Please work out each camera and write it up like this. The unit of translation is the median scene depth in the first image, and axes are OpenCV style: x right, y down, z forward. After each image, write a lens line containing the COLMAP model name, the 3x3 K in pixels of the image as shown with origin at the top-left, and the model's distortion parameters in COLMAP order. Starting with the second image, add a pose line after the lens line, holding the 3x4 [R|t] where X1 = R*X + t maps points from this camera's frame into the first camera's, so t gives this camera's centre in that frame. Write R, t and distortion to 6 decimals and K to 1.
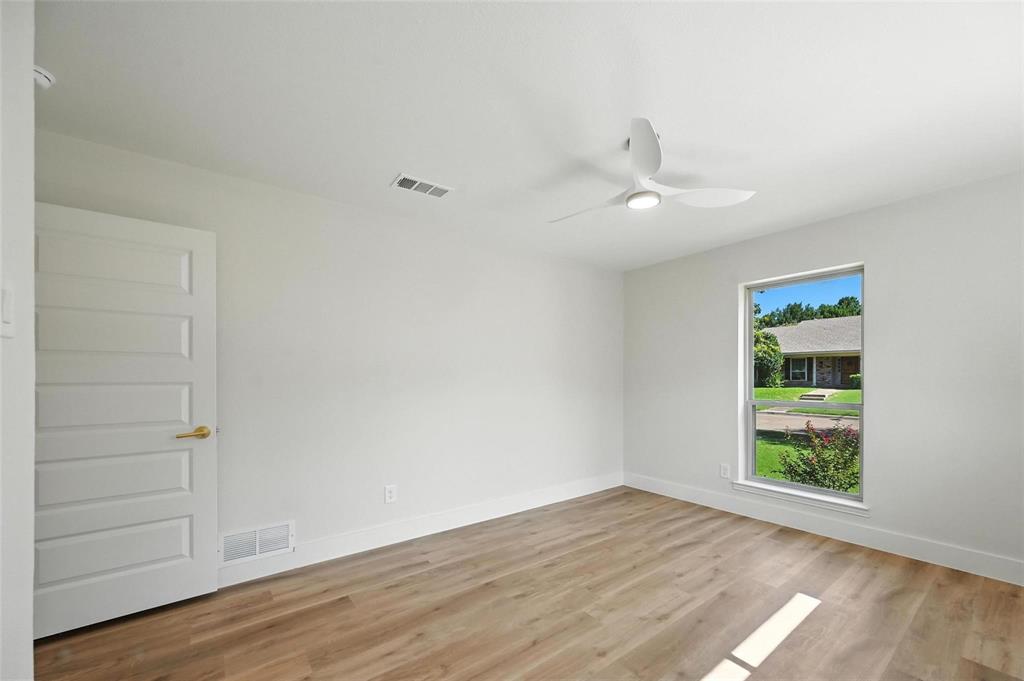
lens RADIAL K [[406.3, 0, 515.0], [0, 406.3, 375.5], [0, 0, 1]] dist [-0.000745, 0.000263]
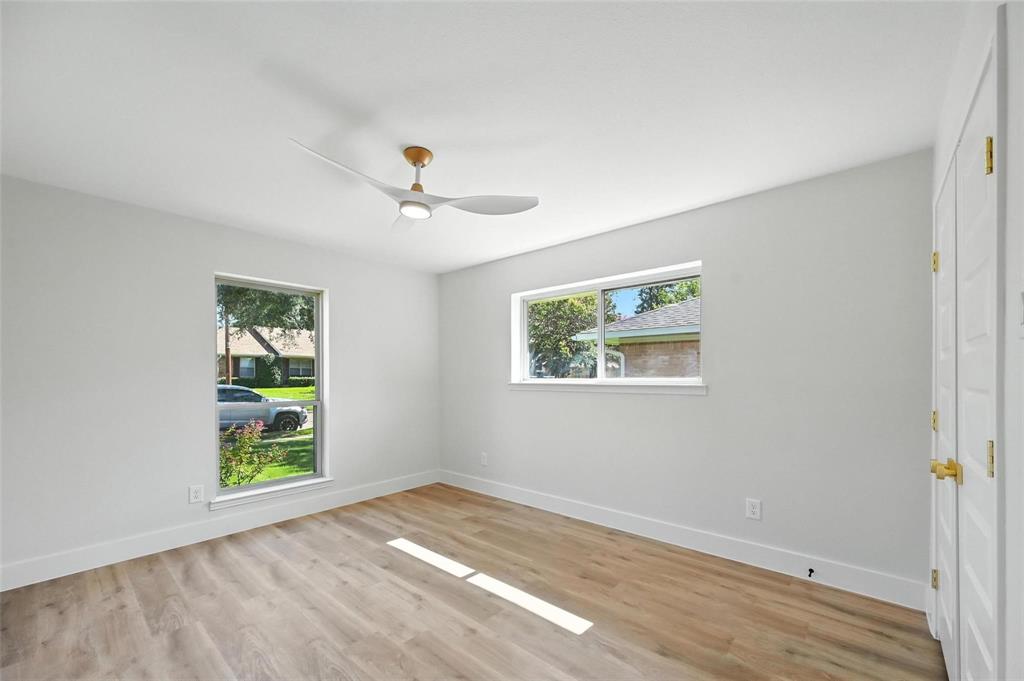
lens RADIAL K [[408.7, 0, 523.6], [0, 408.7, 377.3], [0, 0, 1]] dist [0.000561, 0.000224]
pose [[-0.218418, 0.001194, 0.975855, -0.692936], [-0.001804, 0.999997, -0.001627, -0.001423], [-0.975854, -0.002116, -0.218415, 0.853526]]
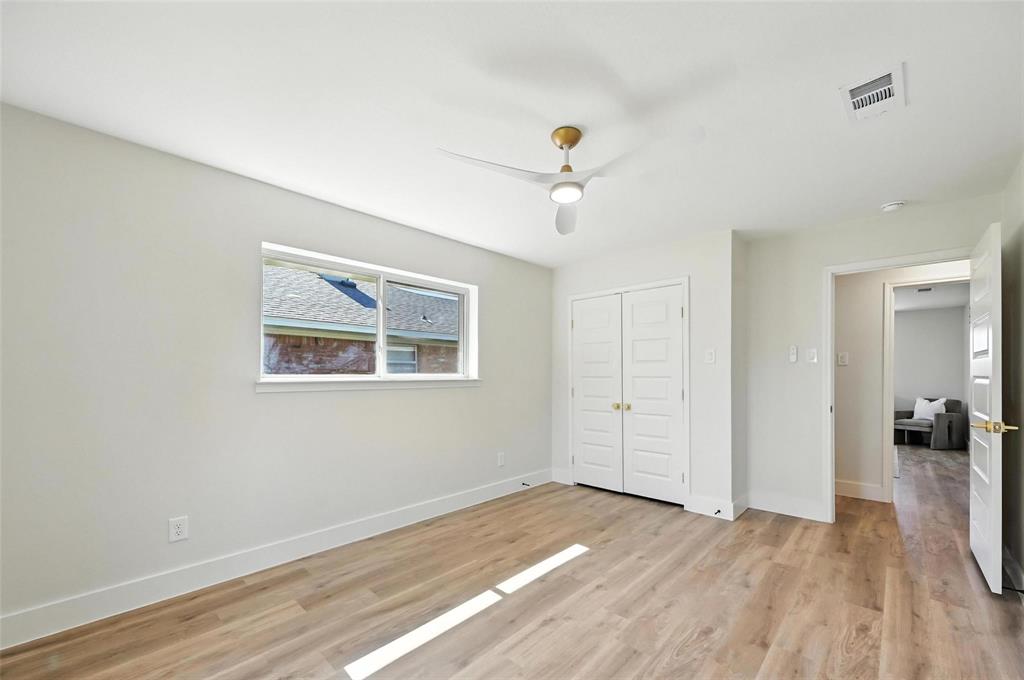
lens RADIAL K [[408.7, 0, 523.6], [0, 408.7, 376.8], [0, 0, 1]] dist [0.000561, 0.000224]
pose [[-0.983540, 0.006695, -0.180569, 0.525512], [0.006530, 0.999978, 0.001511, 0.010096], [0.180575, 0.000307, -0.983561, 1.723083]]
